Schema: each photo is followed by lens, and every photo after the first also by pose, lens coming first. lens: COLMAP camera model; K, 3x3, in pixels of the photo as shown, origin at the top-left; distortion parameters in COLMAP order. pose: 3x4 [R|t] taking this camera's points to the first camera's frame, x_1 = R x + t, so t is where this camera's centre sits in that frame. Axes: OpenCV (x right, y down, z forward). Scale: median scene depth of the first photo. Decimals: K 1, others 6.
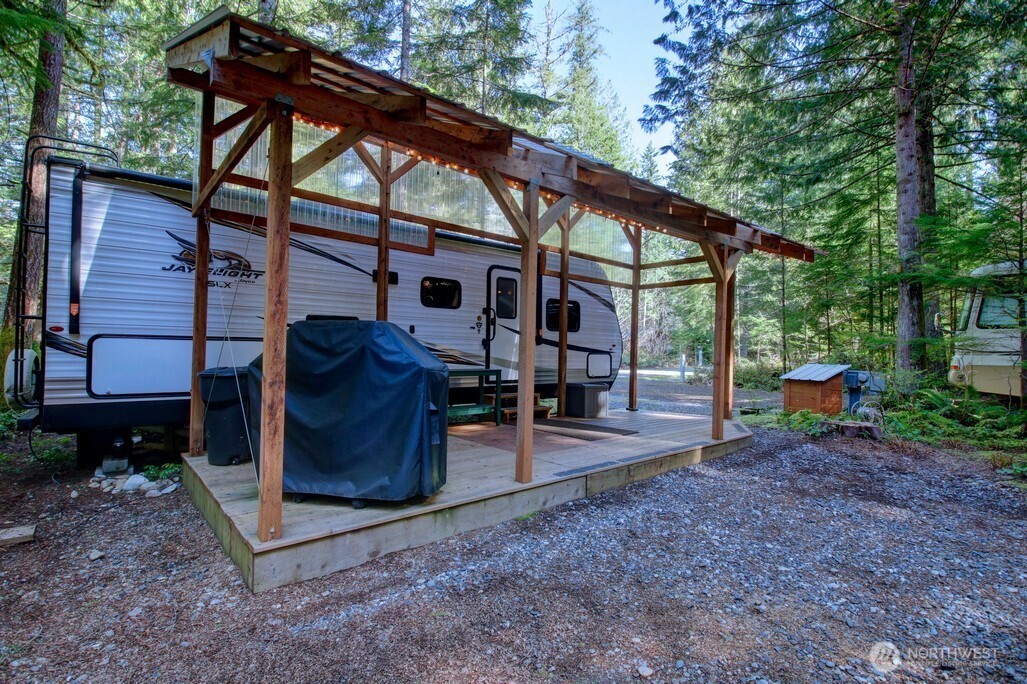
lens RADIAL K [[479.0, 0, 513.5], [0, 479.0, 342.0], [0, 0, 1]] dist [0.034196, -0.043555]
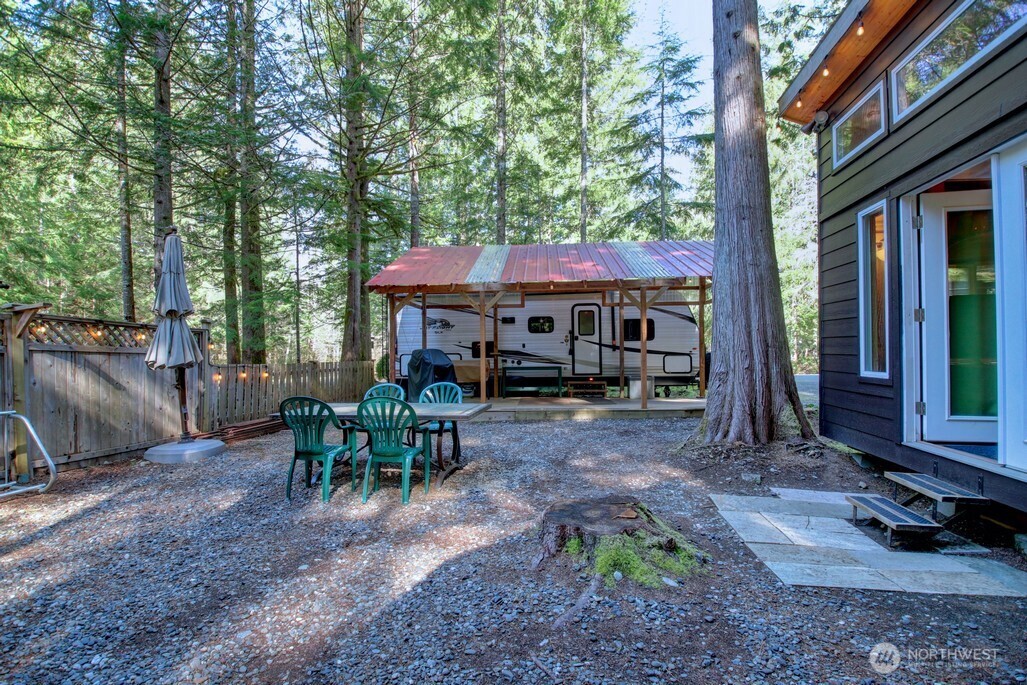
lens RADIAL K [[479.0, 0, 513.5], [0, 479.0, 342.5], [0, 0, 1]] dist [0.034196, -0.043555]
pose [[0.702989, -0.040631, -0.710039, 1.055657], [0.037213, 0.999101, -0.020329, -0.001490], [0.710226, -0.012132, 0.703869, -0.350572]]
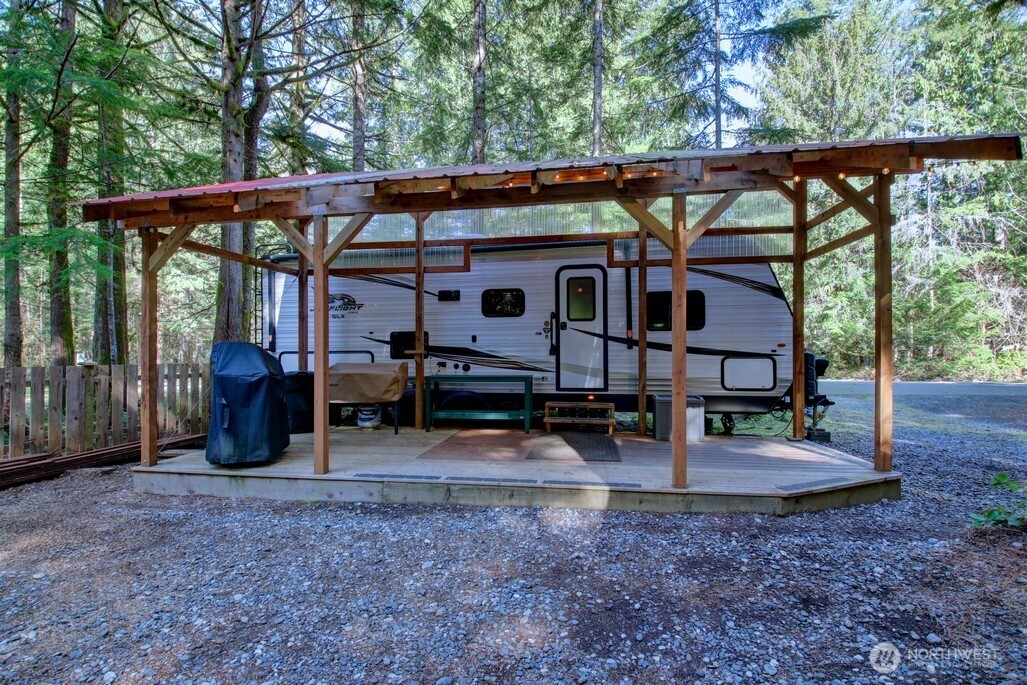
lens RADIAL K [[479.0, 0, 513.5], [0, 479.0, 342.5], [0, 0, 1]] dist [0.034196, -0.043555]
pose [[0.637189, -0.034593, -0.769931, 0.669798], [0.029918, 0.999349, -0.020140, 0.007260], [0.770126, -0.010202, 0.637810, 0.339886]]
